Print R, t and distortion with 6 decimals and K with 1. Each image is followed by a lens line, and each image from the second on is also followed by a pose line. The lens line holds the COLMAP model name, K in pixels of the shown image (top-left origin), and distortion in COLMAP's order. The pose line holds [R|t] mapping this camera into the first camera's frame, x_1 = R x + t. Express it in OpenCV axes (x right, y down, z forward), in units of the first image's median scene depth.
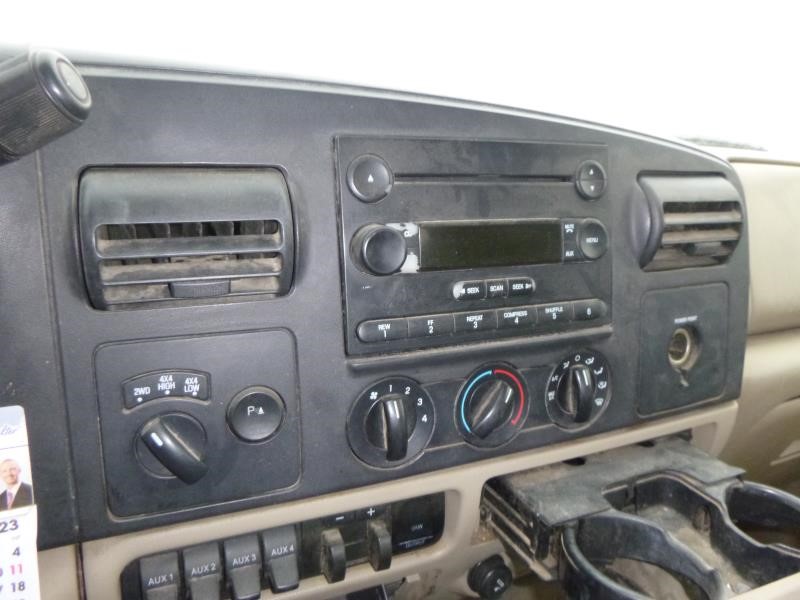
lens RADIAL K [[604.9, 0, 403.8], [0, 604.9, 298.4], [0, 0, 1]] dist [-0.025232, 0.013239]
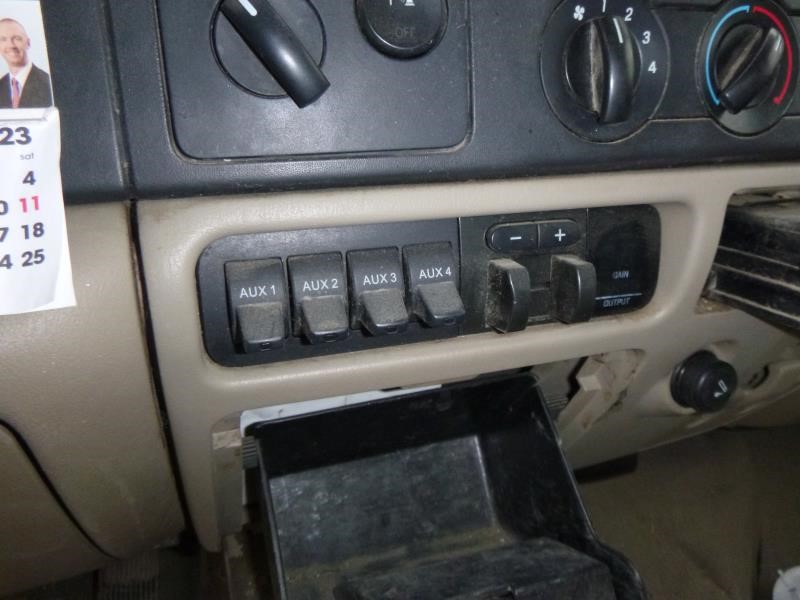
lens RADIAL K [[604.9, 0, 398.4], [0, 604.9, 301.4], [0, 0, 1]] dist [-0.025232, 0.013239]
pose [[0.994085, -0.021344, -0.106483, -0.183504], [0.026665, 0.998453, 0.048797, 0.443386], [0.105277, -0.051348, 0.993116, 0.367056]]
